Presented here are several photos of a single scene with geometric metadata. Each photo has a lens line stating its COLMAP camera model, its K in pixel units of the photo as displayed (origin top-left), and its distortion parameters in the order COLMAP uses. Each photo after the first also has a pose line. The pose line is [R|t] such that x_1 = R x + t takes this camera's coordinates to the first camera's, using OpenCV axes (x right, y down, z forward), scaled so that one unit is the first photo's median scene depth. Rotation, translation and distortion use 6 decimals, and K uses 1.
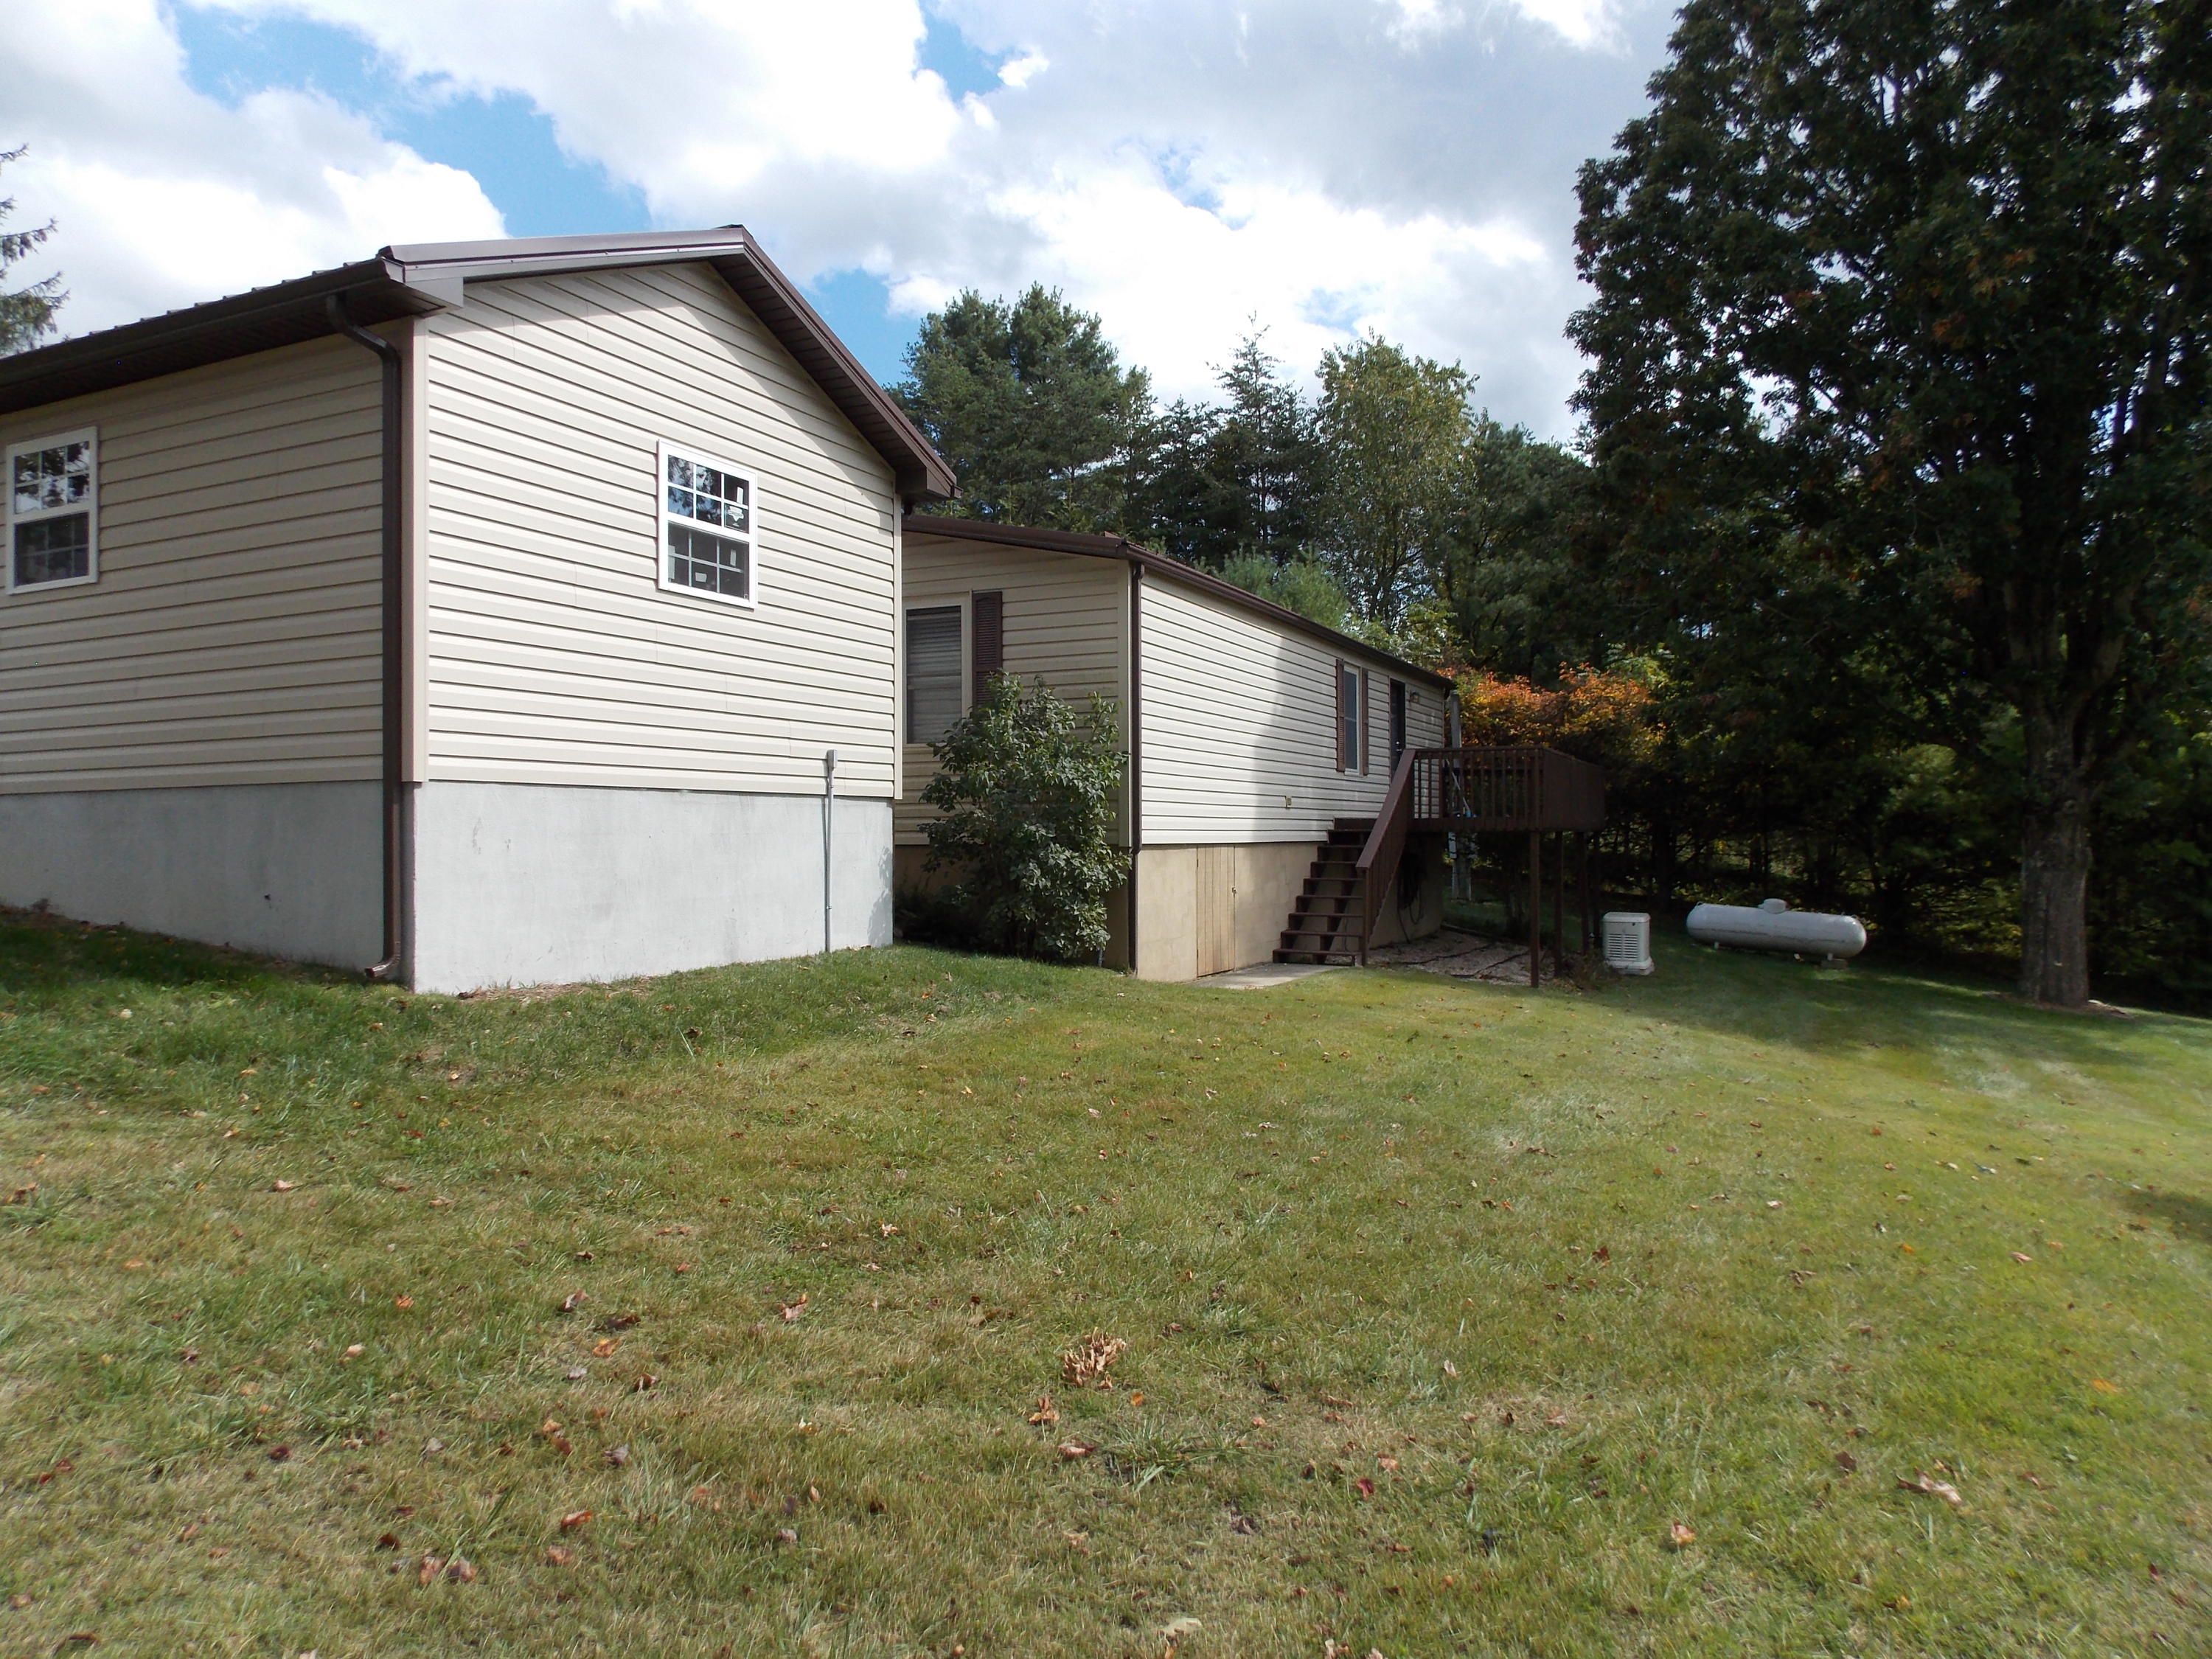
lens RADIAL K [[1467.8, 0, 1102.7], [0, 1467.8, 816.6], [0, 0, 1]] dist [-0.007307, 0.006273]
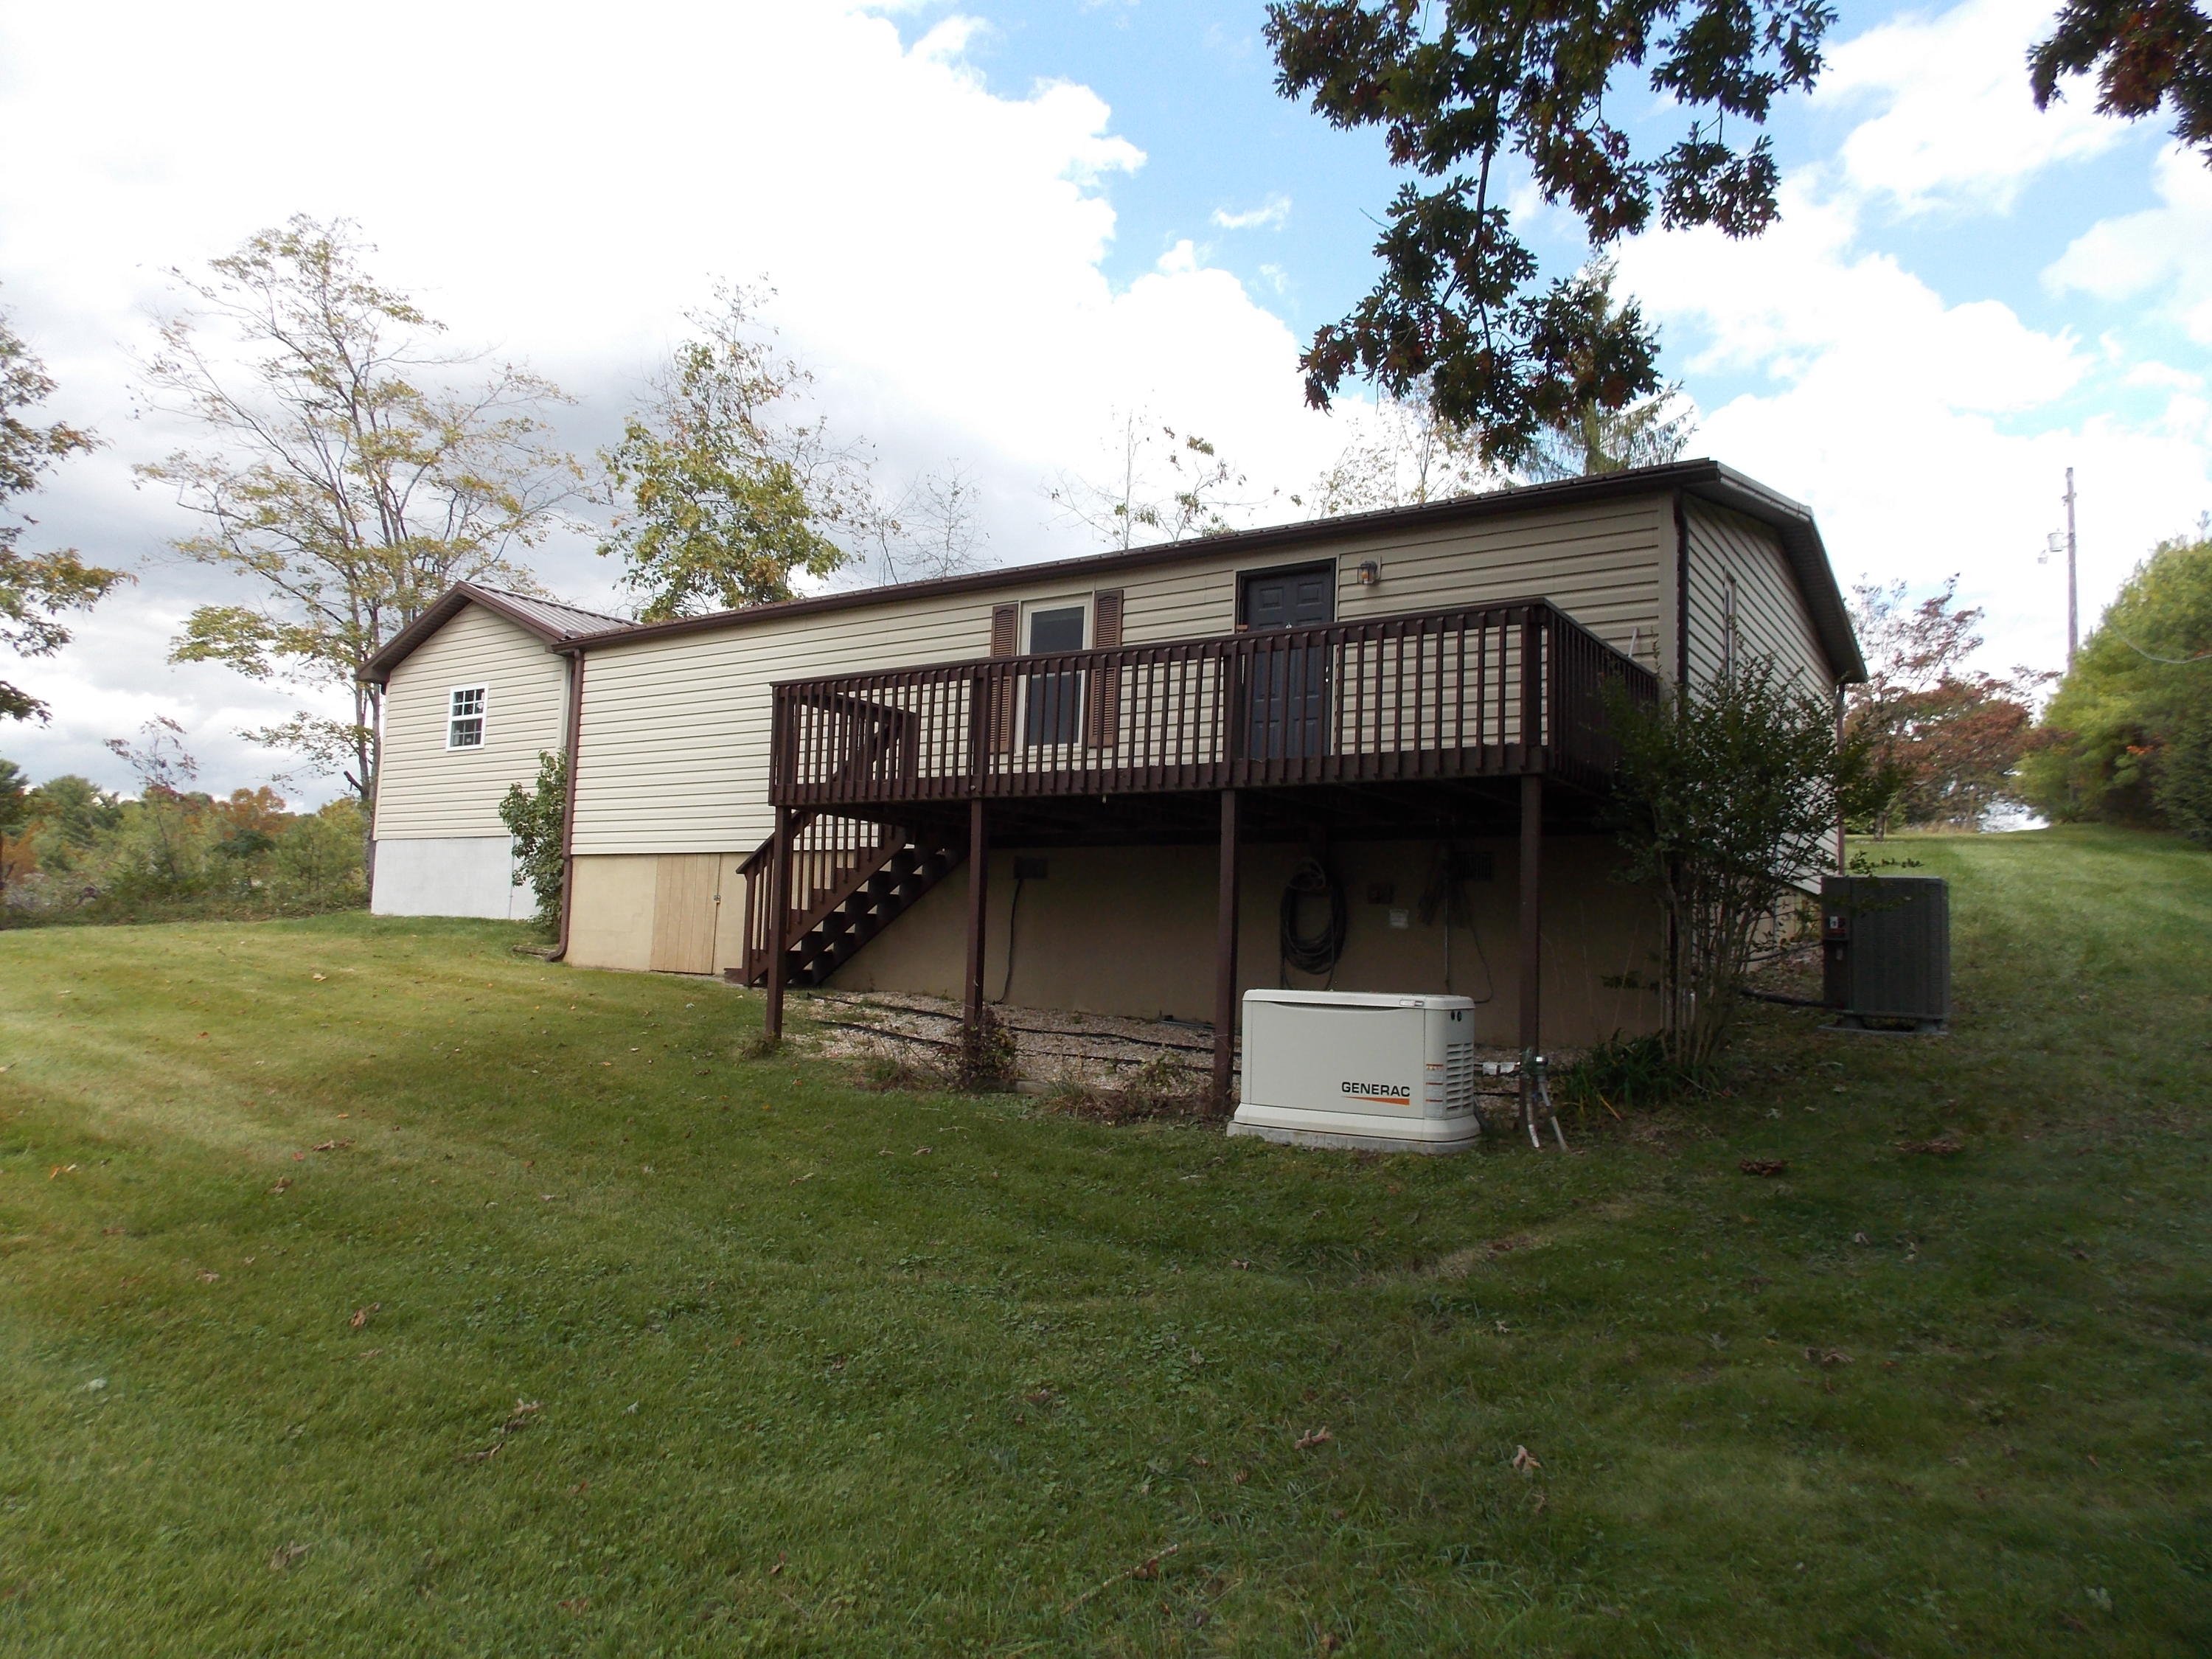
lens RADIAL K [[1489.8, 0, 1111.5], [0, 1489.8, 820.3], [0, 0, 1]] dist [0.018629, 0.001910]
pose [[-0.173635, -0.076651, -0.981823, 1.697619], [-0.008255, 0.997045, -0.076379, 0.115282], [0.984775, -0.005157, -0.173755, 2.272192]]
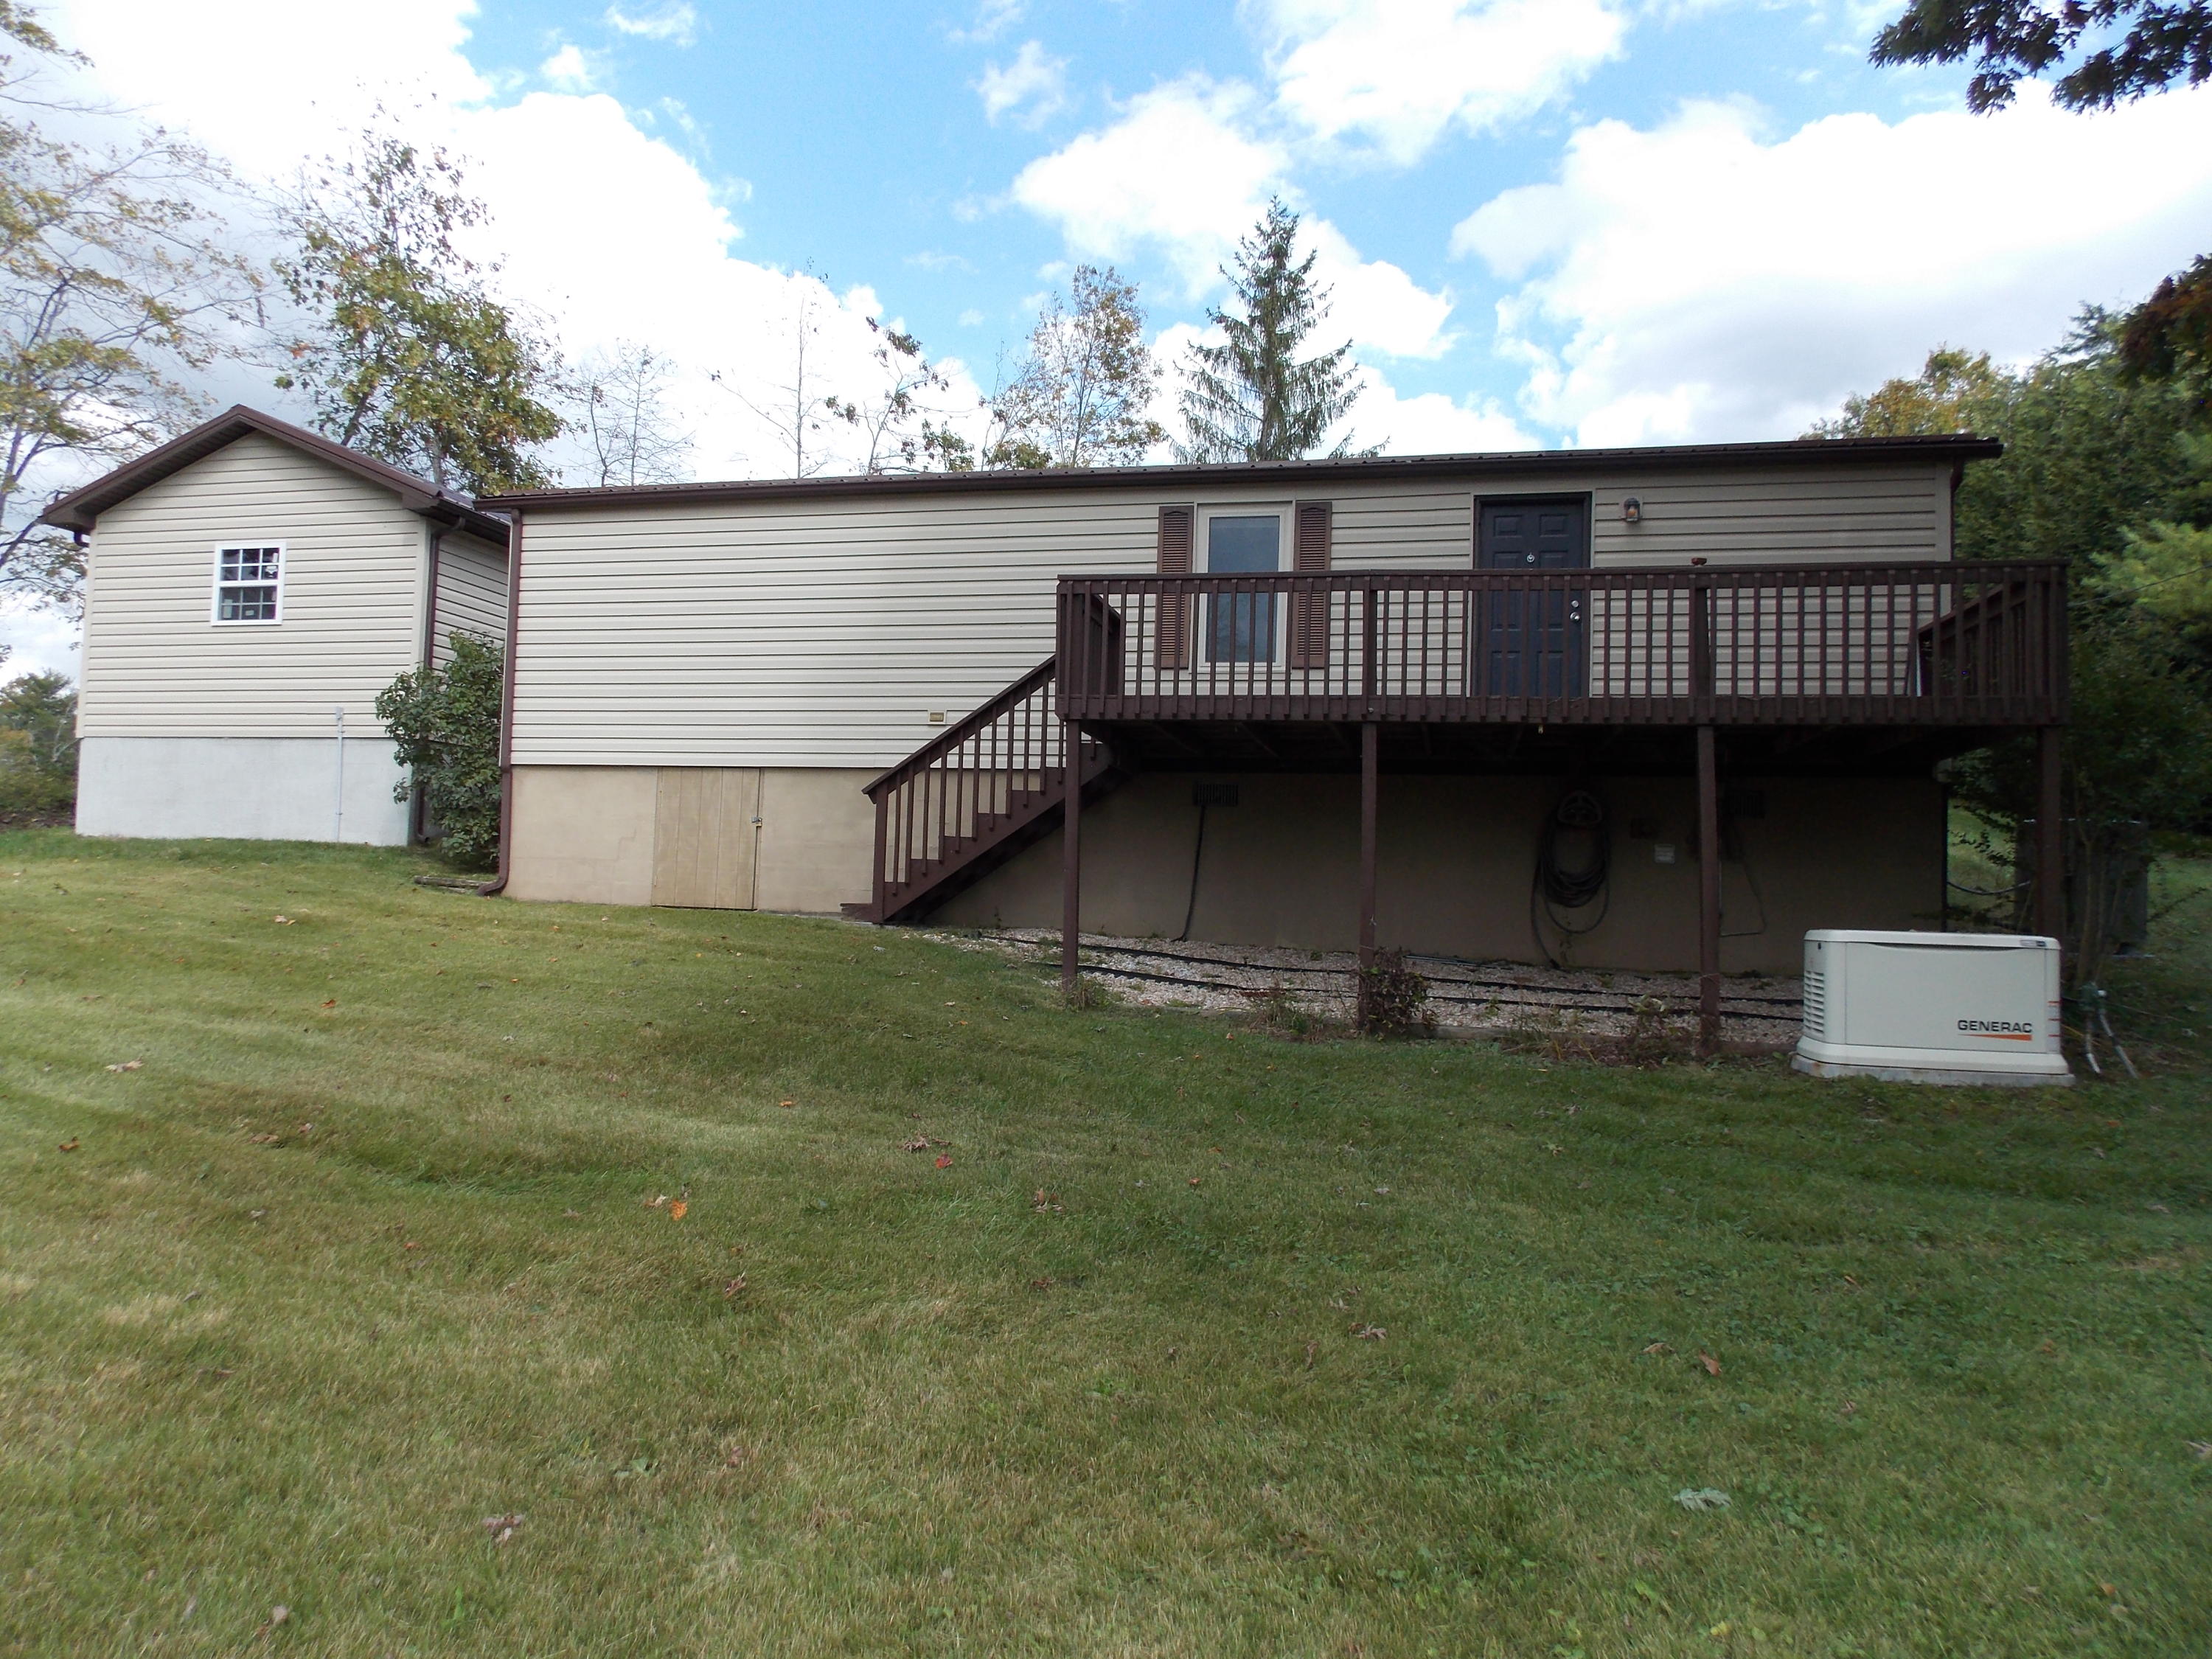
lens RADIAL K [[1472.5, 0, 1108.2], [0, 1472.5, 814.8], [0, 0, 1]] dist [-0.010806, 0.019161]
pose [[0.203766, -0.024750, -0.978707, 1.567681], [-0.010343, 0.999570, -0.027431, 0.107060], [0.978965, 0.015713, 0.203422, 1.594886]]
